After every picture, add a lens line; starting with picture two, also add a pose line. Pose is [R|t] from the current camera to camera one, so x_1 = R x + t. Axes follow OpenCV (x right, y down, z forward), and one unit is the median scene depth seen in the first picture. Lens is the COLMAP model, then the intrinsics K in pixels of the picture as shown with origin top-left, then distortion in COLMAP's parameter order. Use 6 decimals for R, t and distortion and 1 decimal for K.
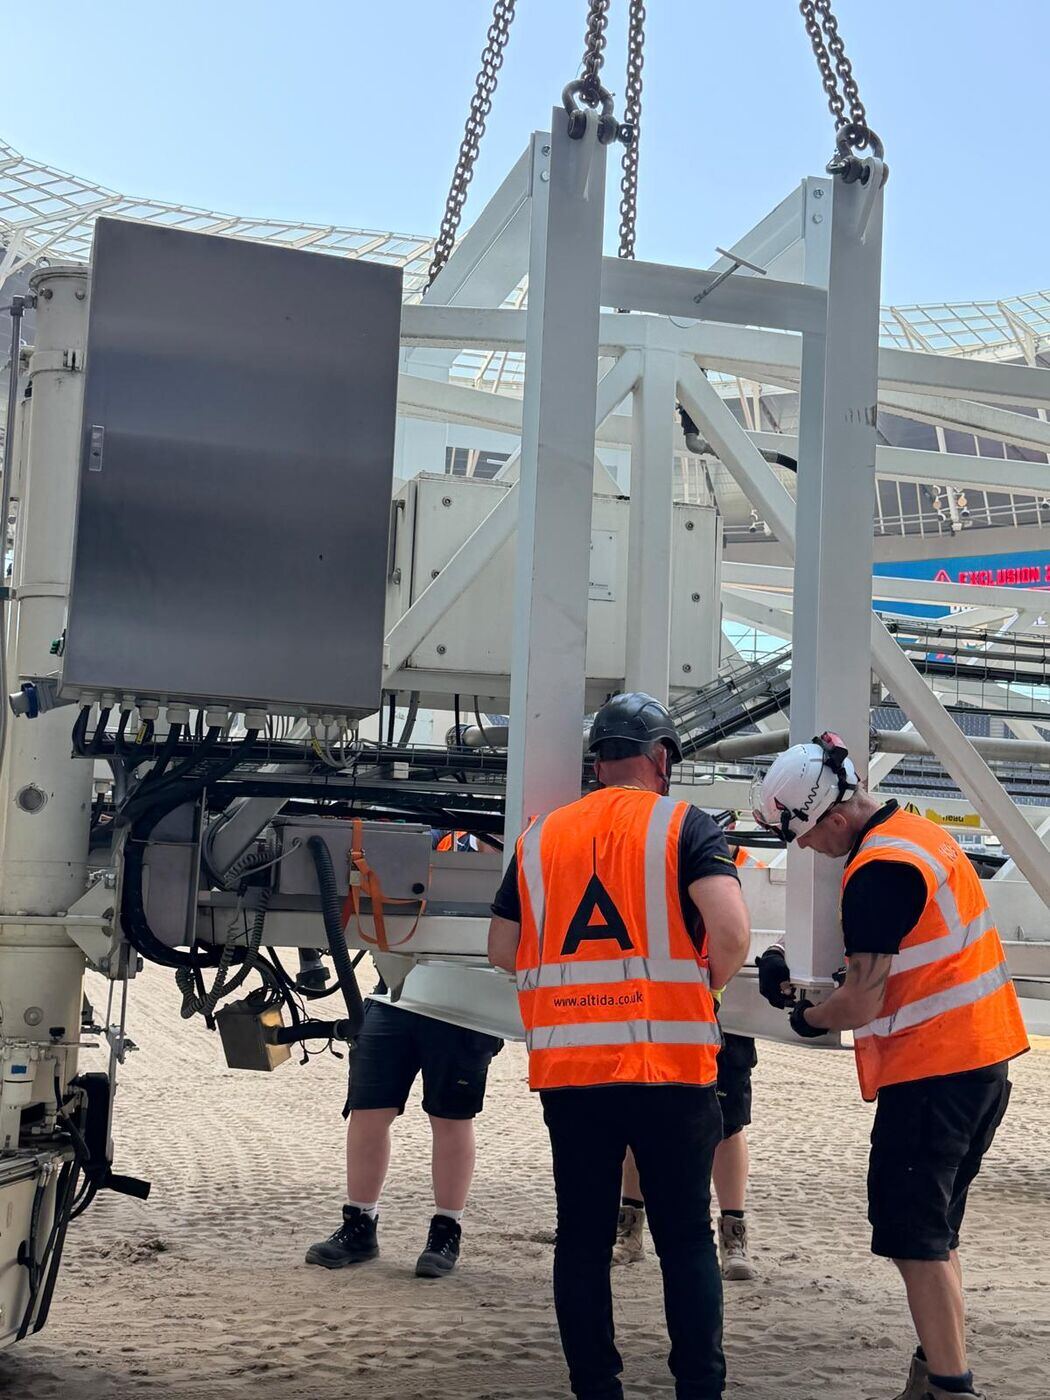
lens RADIAL K [[1688.2, 0, 522.7], [0, 1688.2, 743.4], [0, 0, 1]] dist [0.298549, -0.907835]
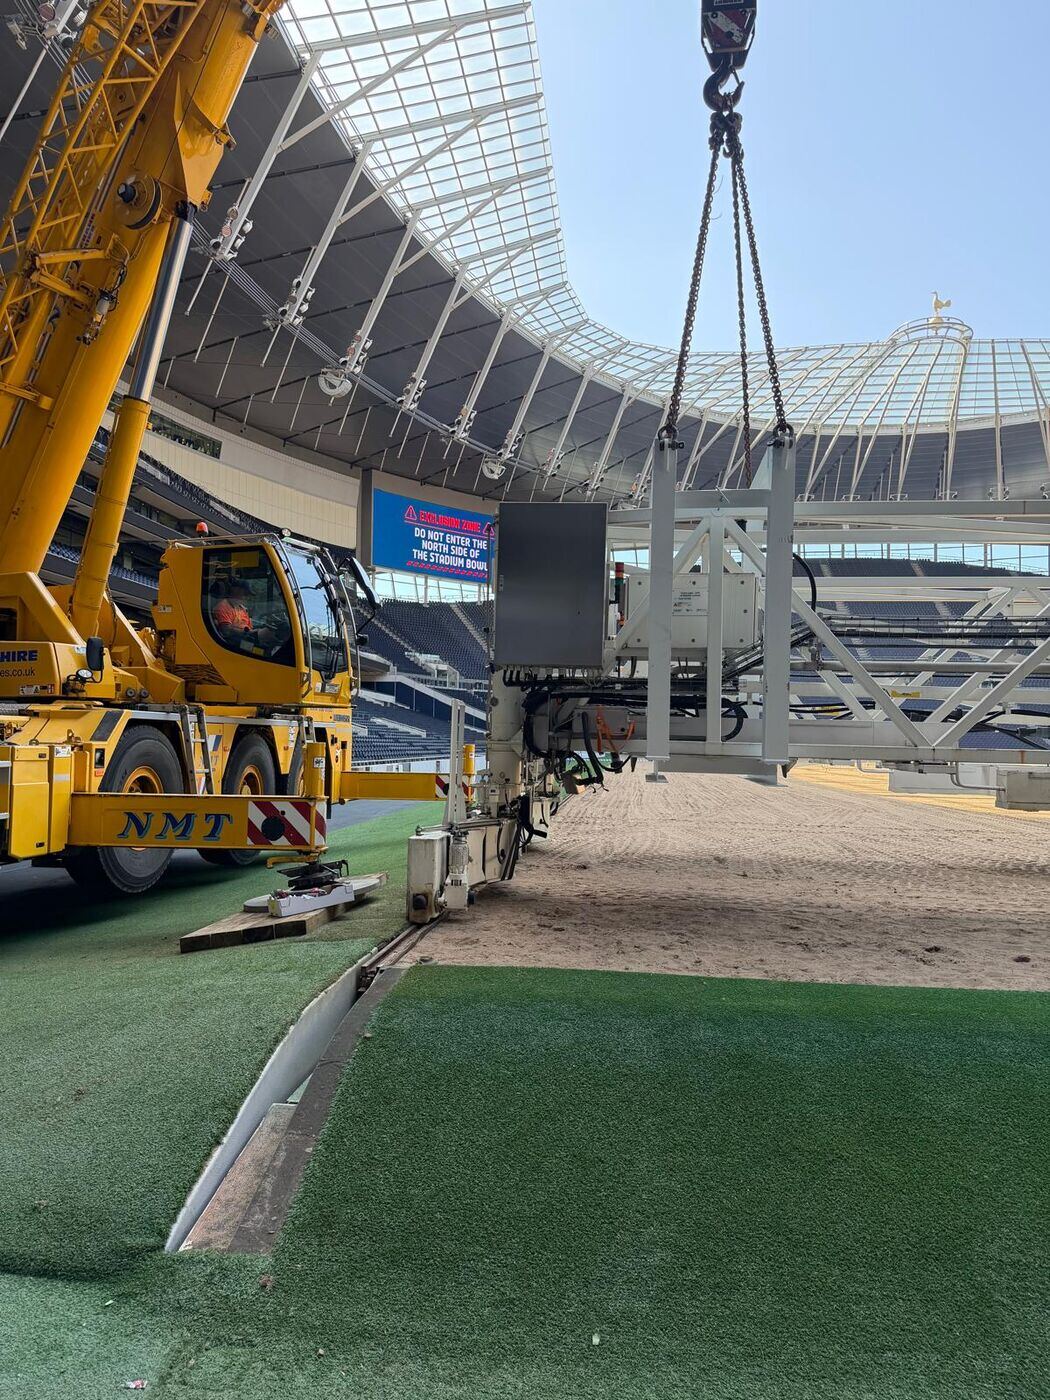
lens RADIAL K [[1012.5, 0, 526.8], [0, 1012.5, 735.6], [0, 0, 1]] dist [0.100251, -0.127190]
pose [[0.910882, -0.018243, -0.412263, 0.466061], [0.050068, 0.996528, 0.066527, -0.022191], [0.409618, -0.081240, 0.908633, -0.551215]]
